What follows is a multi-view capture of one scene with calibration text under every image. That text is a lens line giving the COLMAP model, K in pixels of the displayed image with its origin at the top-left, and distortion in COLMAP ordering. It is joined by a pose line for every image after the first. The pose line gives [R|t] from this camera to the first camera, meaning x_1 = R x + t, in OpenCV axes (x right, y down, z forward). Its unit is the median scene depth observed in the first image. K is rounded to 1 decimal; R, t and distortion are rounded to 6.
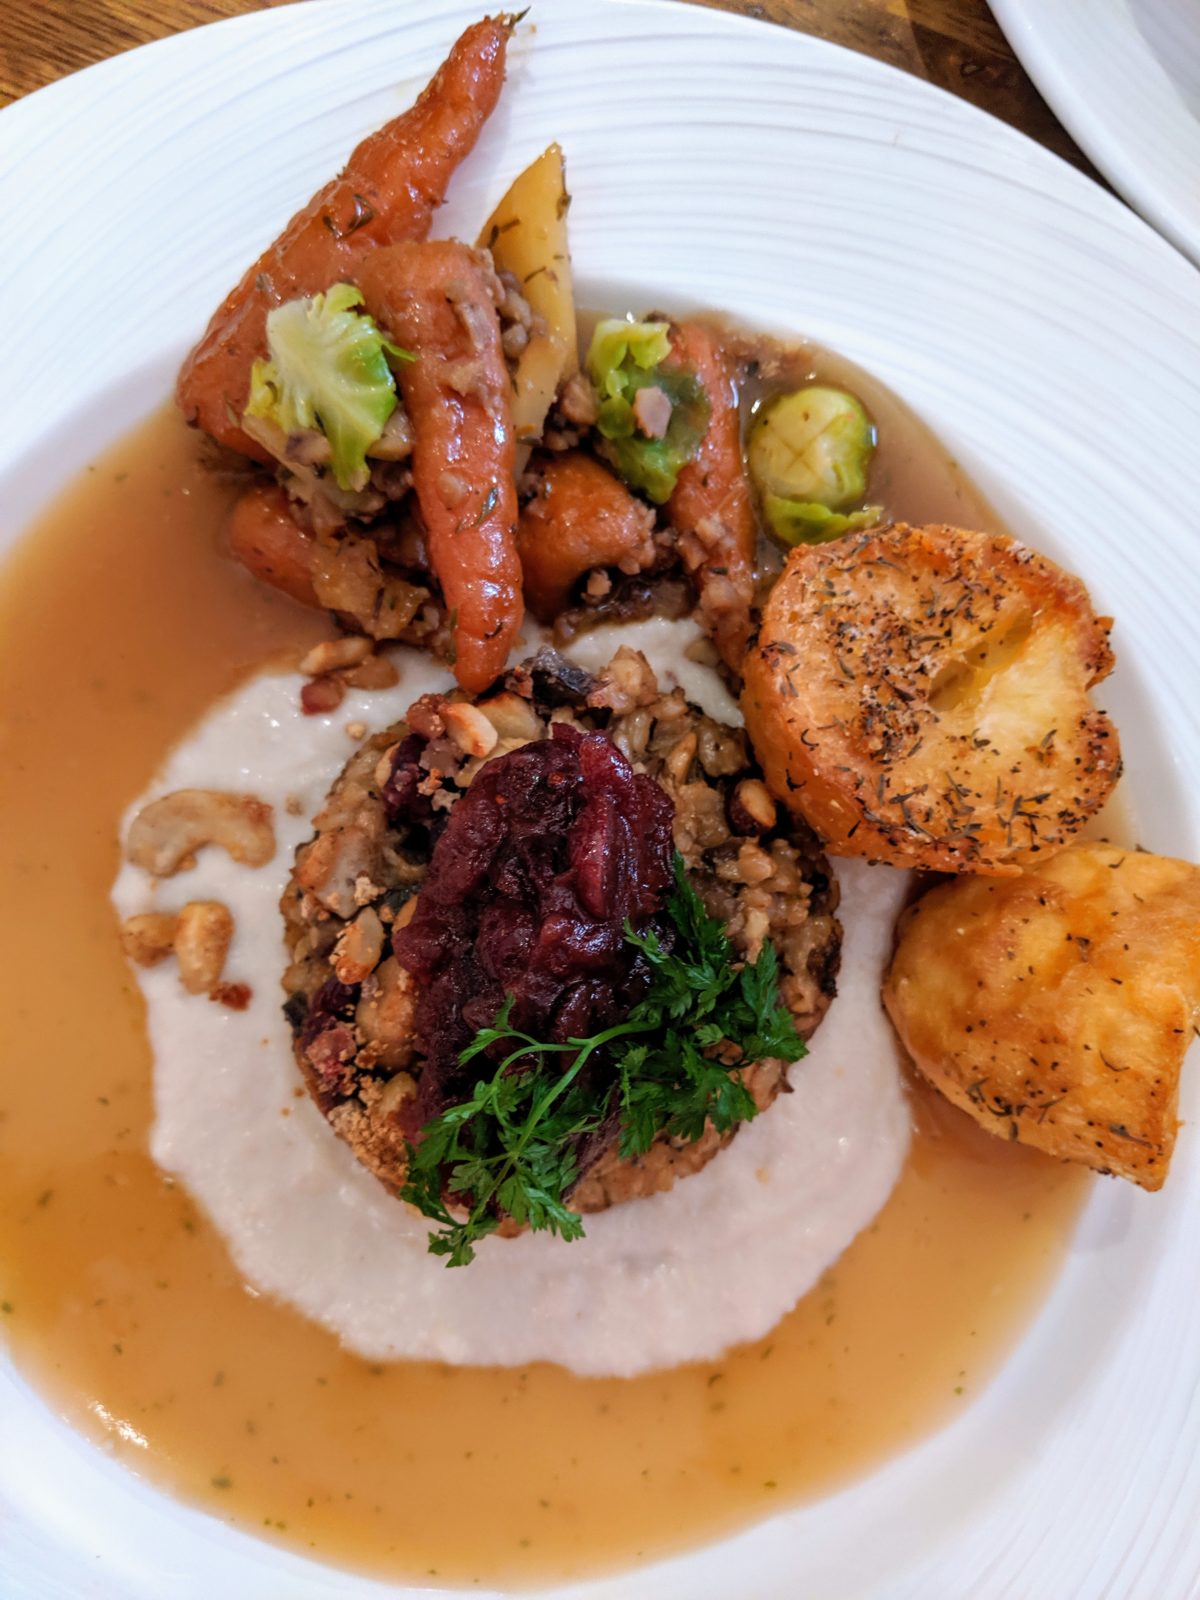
lens RADIAL K [[1346.0, 0, 605.2], [0, 1346.0, 846.3], [0, 0, 1]] dist [0.070697, -0.221455]
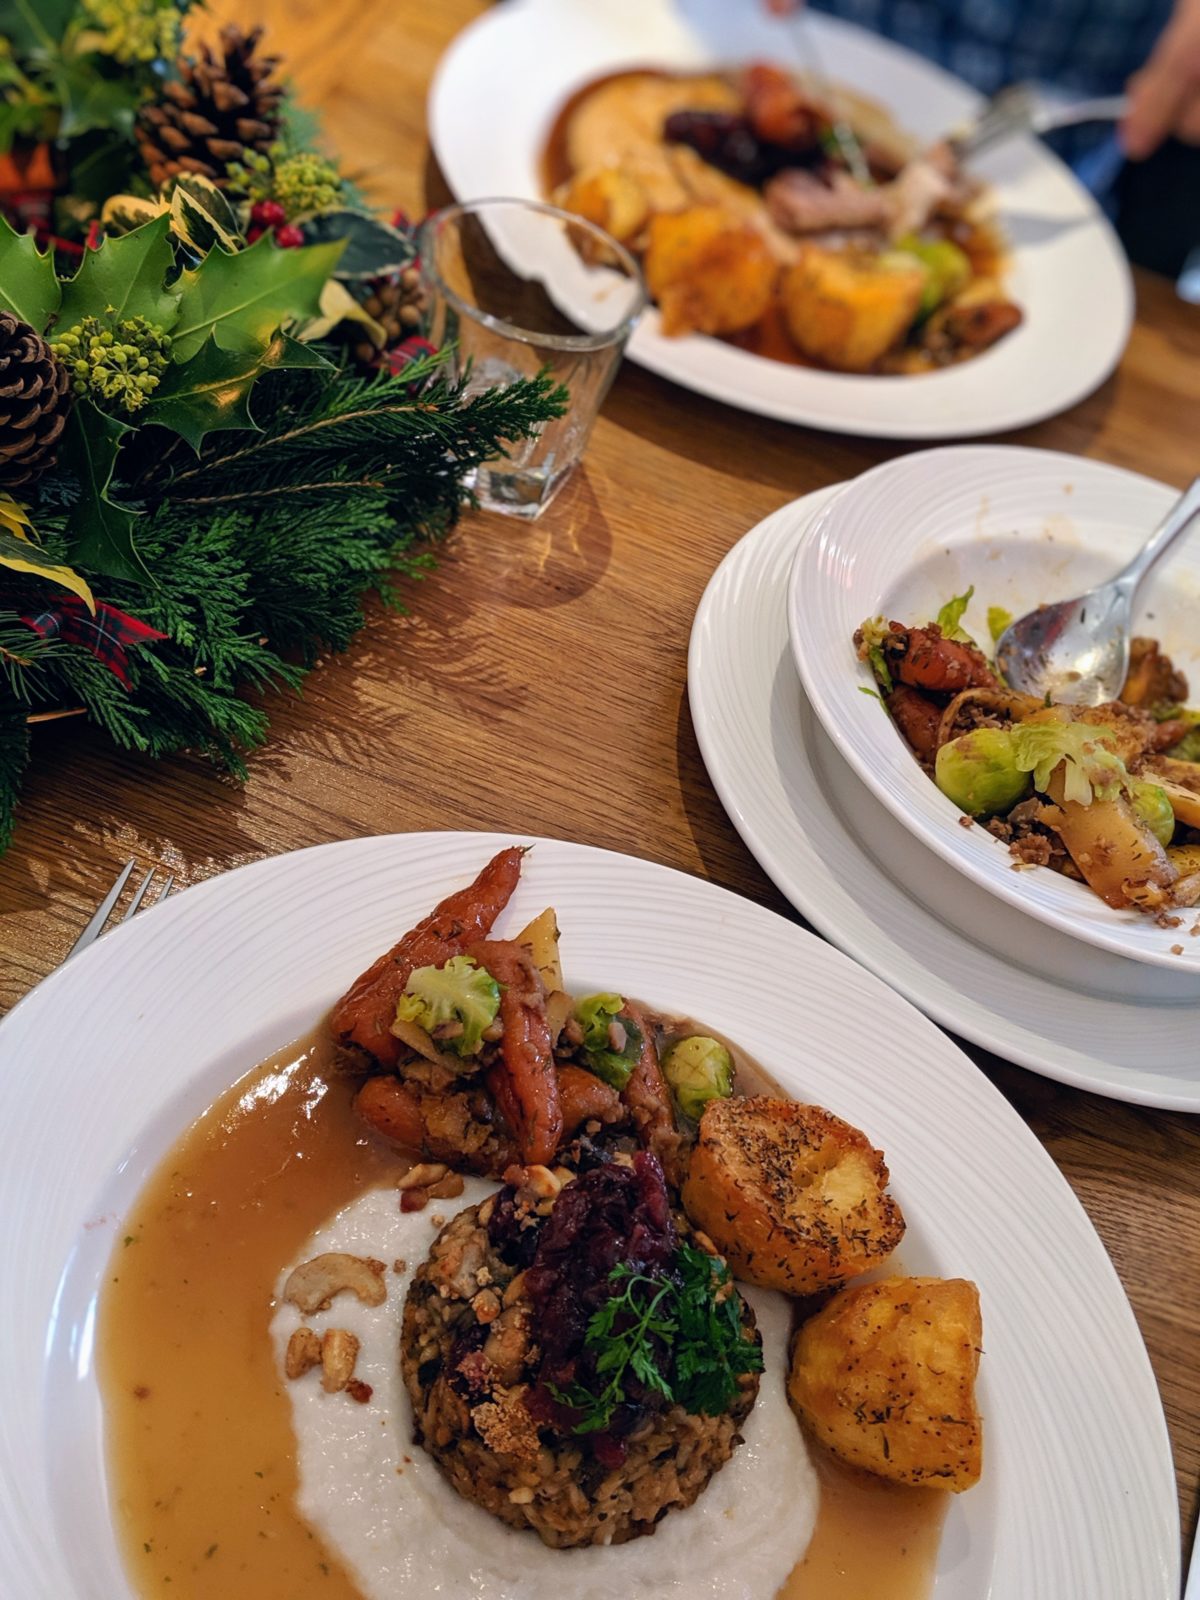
lens RADIAL K [[1928.9, 0, 600.0], [0, 1928.9, 800.0], [0, 0, 1]] dist [0.282098, -0.915905]
pose [[0.964126, 0.082294, 0.252364, -0.659878], [0.092764, 0.786324, -0.610810, 0.992411], [-0.248706, 0.612308, 0.750482, -1.095756]]
